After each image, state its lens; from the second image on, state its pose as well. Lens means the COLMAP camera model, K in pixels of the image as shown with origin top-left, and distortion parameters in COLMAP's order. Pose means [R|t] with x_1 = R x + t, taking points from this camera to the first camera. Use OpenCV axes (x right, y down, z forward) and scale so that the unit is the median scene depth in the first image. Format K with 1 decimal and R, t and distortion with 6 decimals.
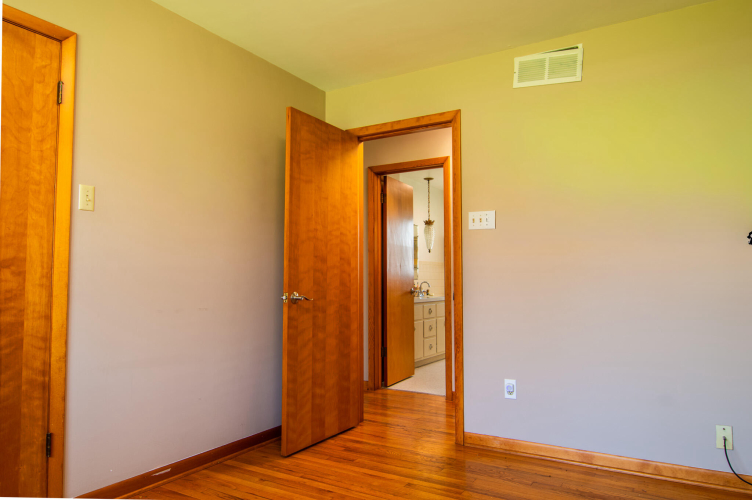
lens RADIAL K [[523.3, 0, 374.6], [0, 523.3, 250.1], [0, 0, 1]] dist [-0.000421, -0.016122]
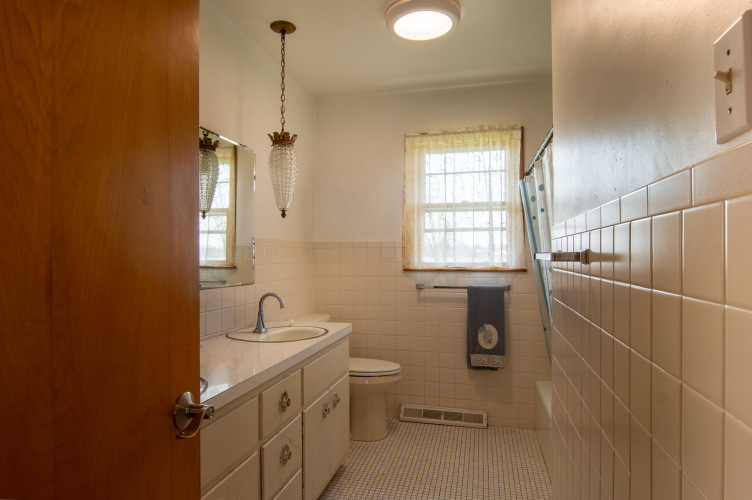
lens RADIAL K [[488.8, 0, 375.3], [0, 488.8, 250.5], [0, 0, 1]] dist [-0.015010, -0.006443]
pose [[0.957784, 0.003050, 0.287474, 0.066090], [-0.017049, 0.998786, 0.046206, 0.011631], [-0.286984, -0.049157, 0.956673, 0.630960]]
